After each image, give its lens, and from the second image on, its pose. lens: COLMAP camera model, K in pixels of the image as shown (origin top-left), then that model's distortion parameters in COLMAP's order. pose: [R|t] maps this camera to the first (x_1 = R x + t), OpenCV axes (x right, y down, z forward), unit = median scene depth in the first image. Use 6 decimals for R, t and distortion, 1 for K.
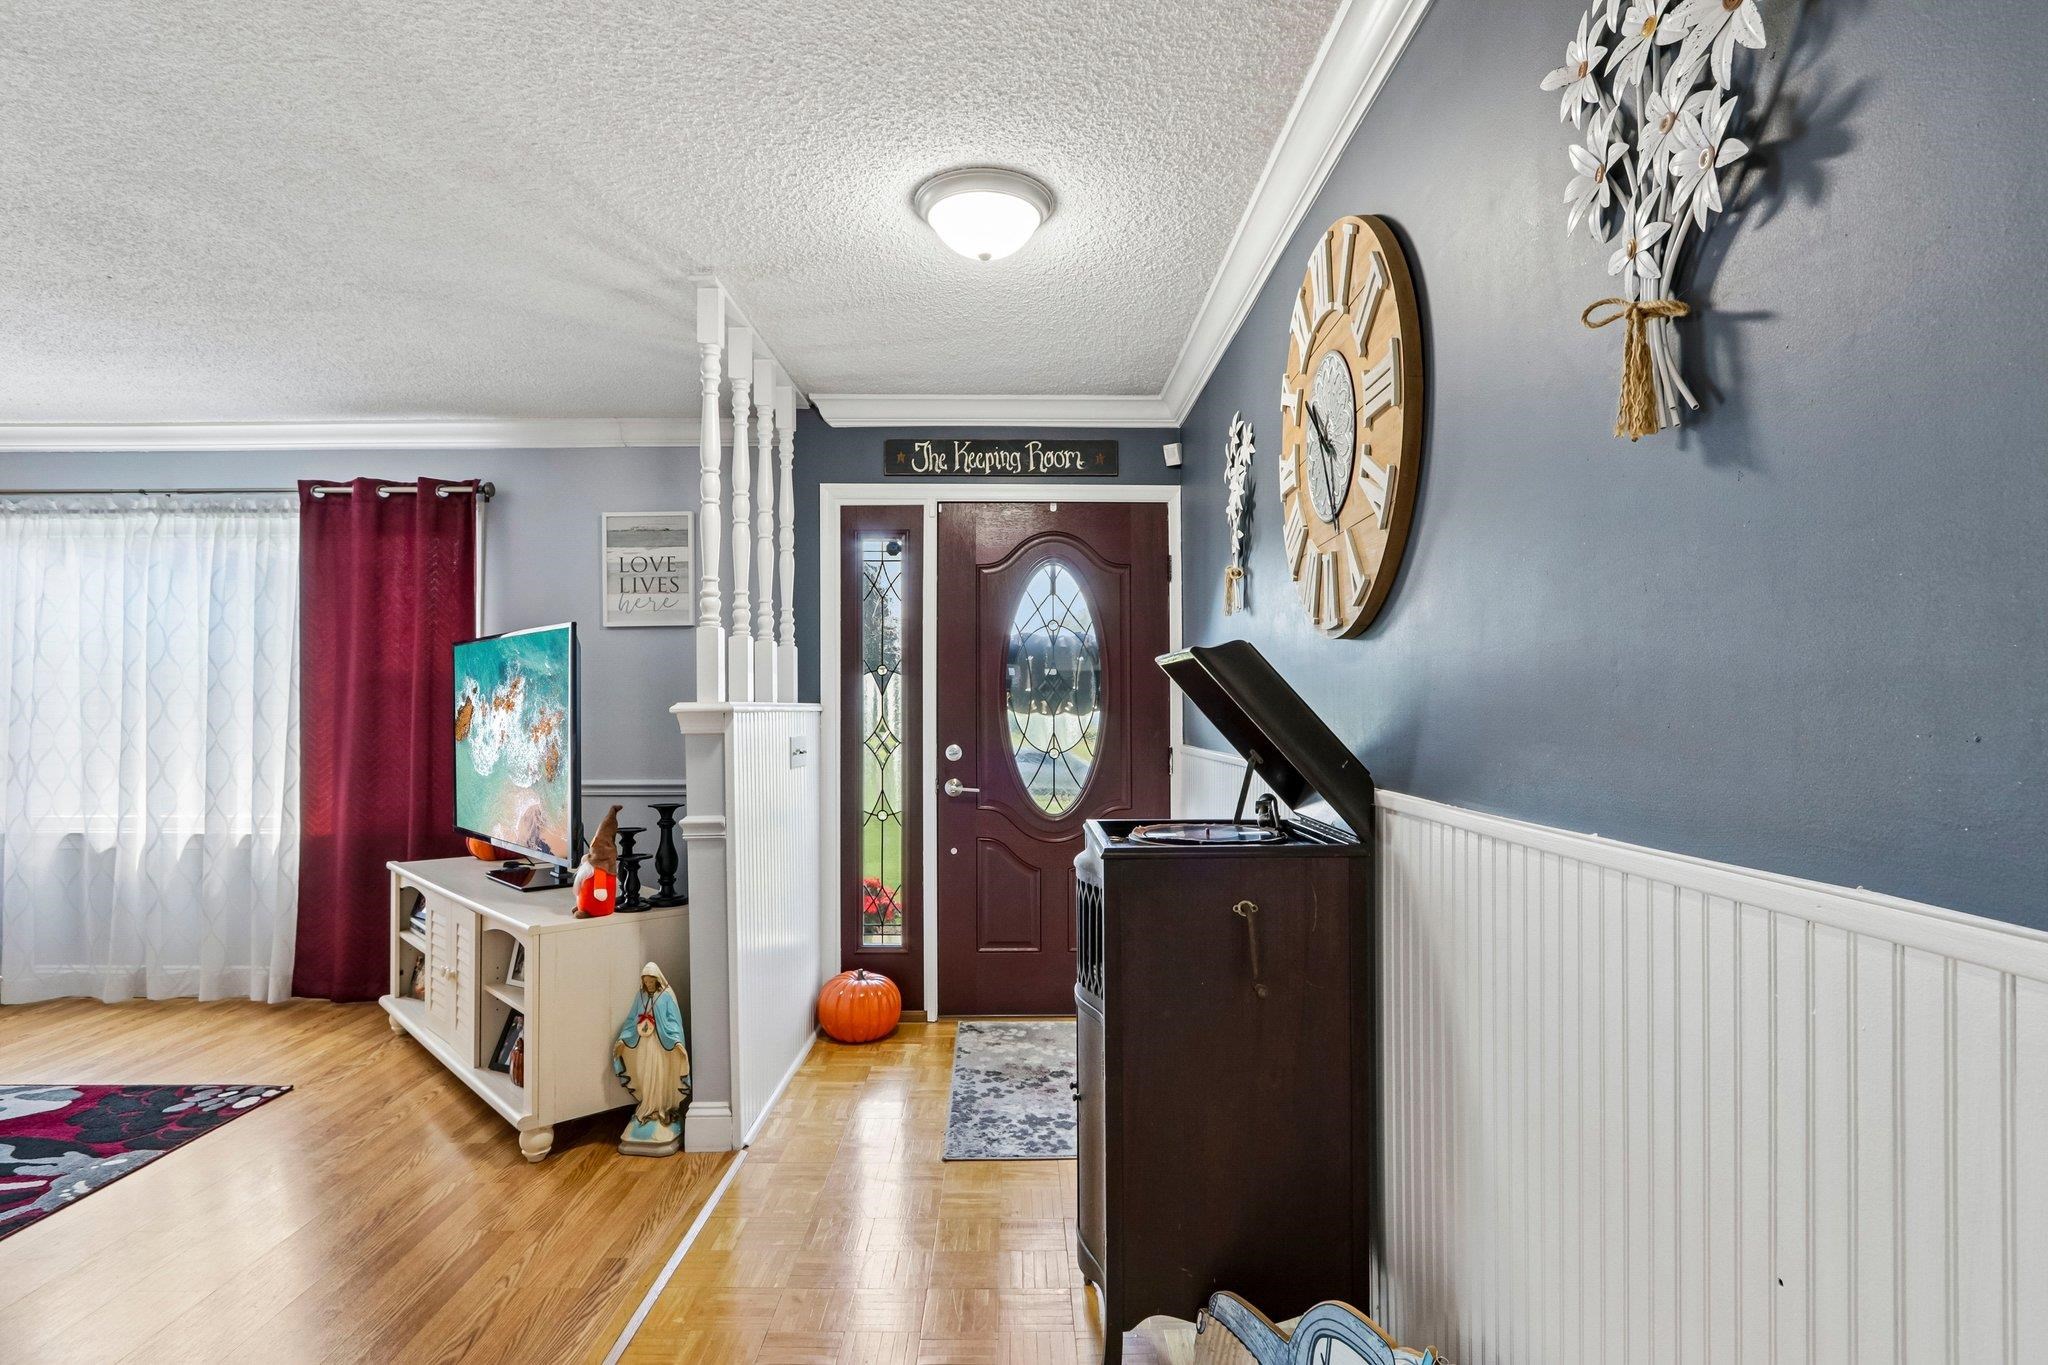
lens RADIAL K [[1016.9, 0, 1019.0], [0, 1016.9, 690.9], [0, 0, 1]] dist [-0.017823, 0.002016]
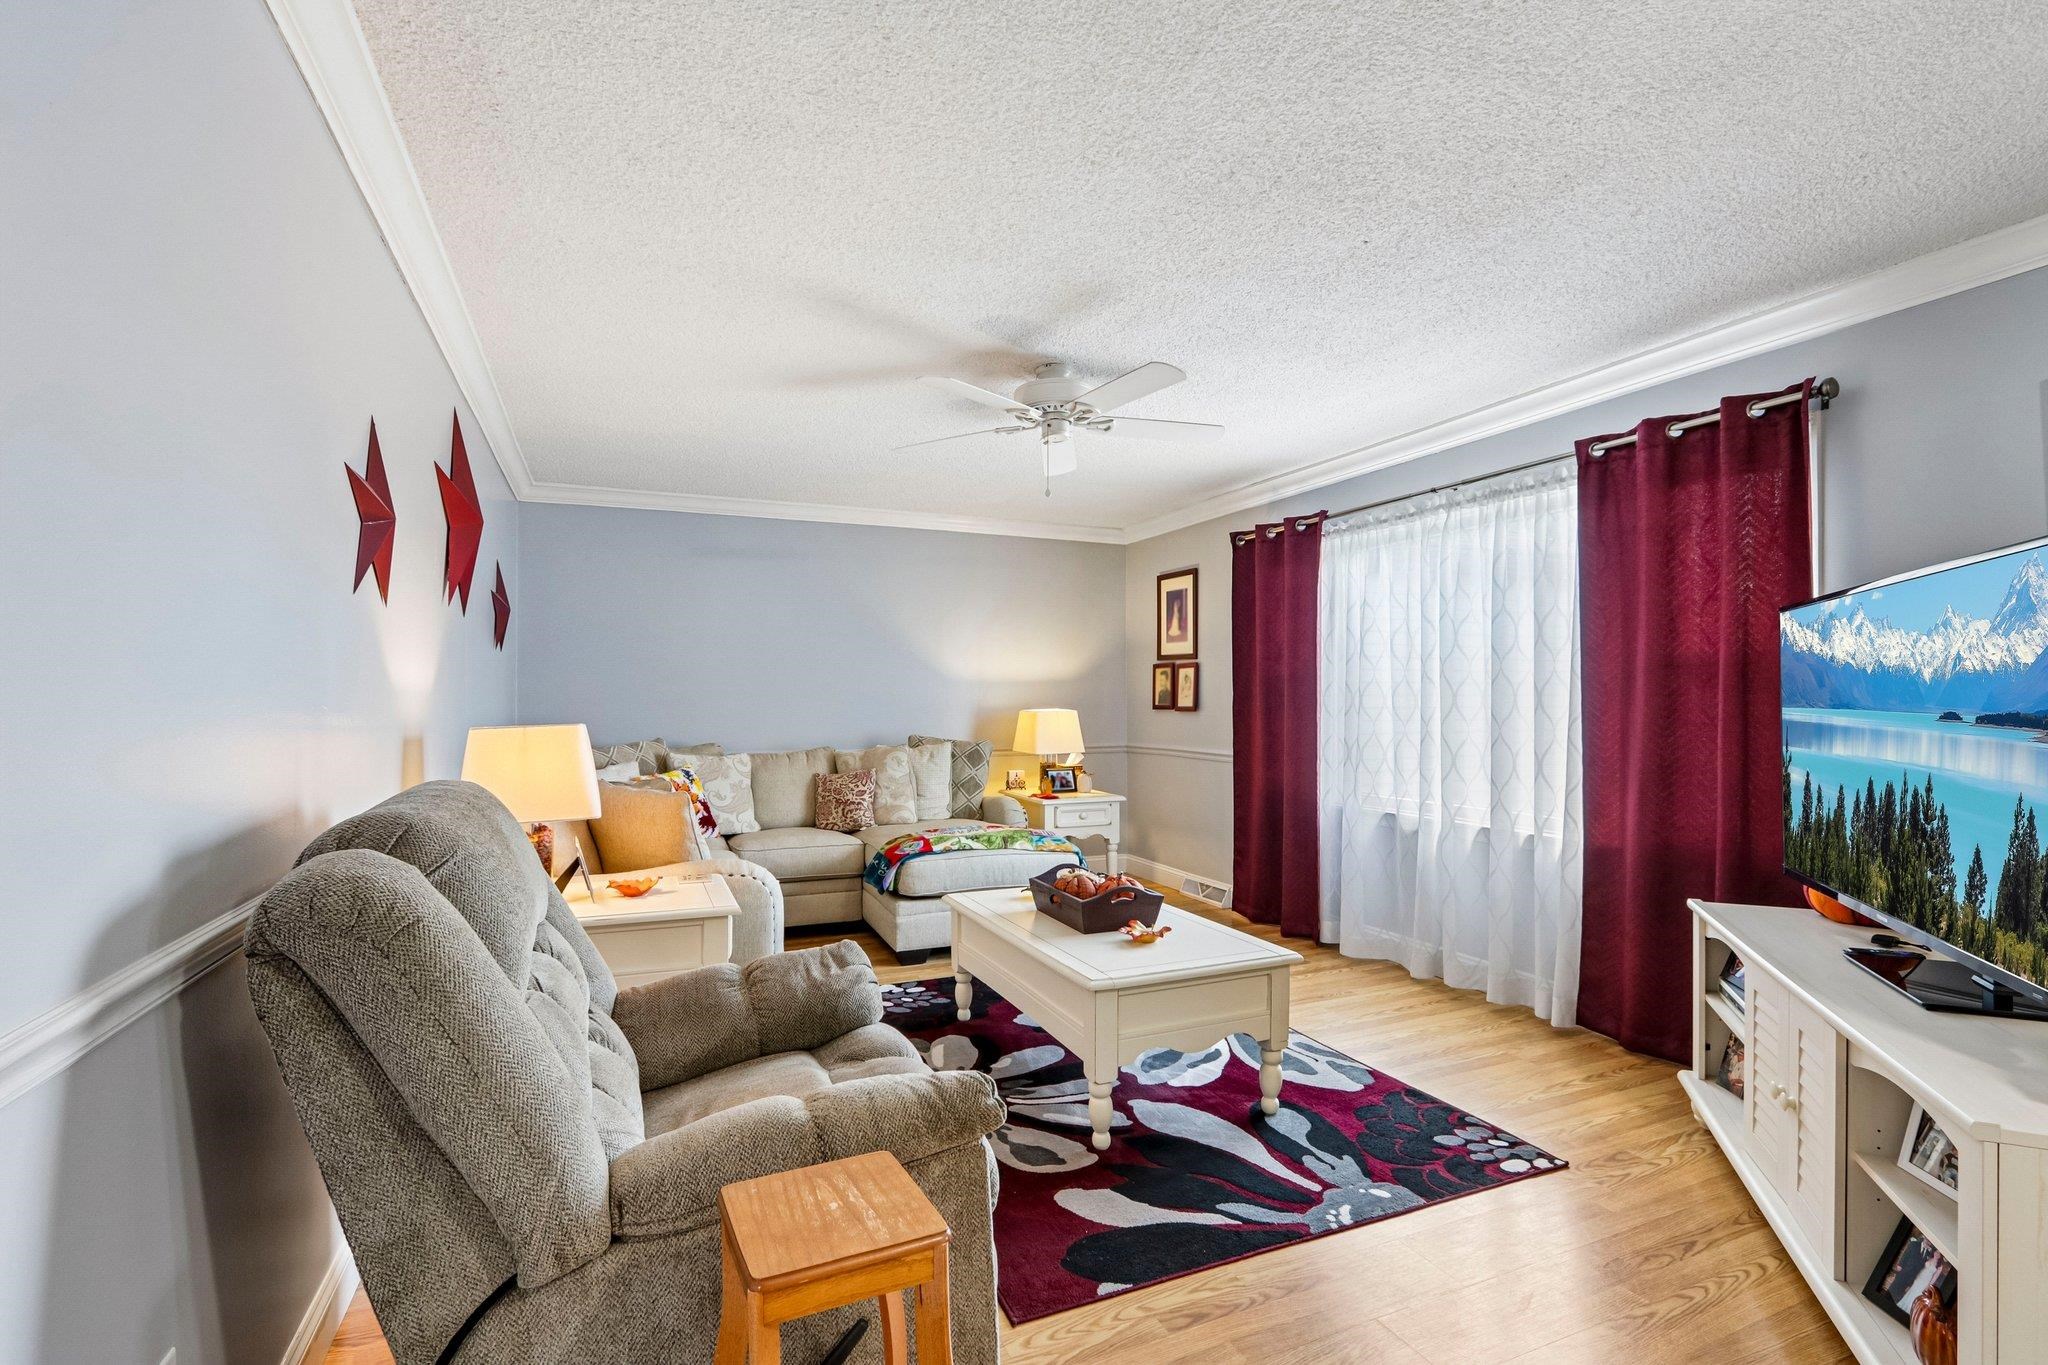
lens RADIAL K [[955.2, 0, 1015.6], [0, 955.2, 694.9], [0, 0, 1]] dist [-0.006285, -0.001492]
pose [[0.388535, -0.004551, -0.921423, -0.139670], [0.017042, 0.999852, 0.002247, 0.002642], [0.921276, -0.016576, 0.388556, 0.223258]]
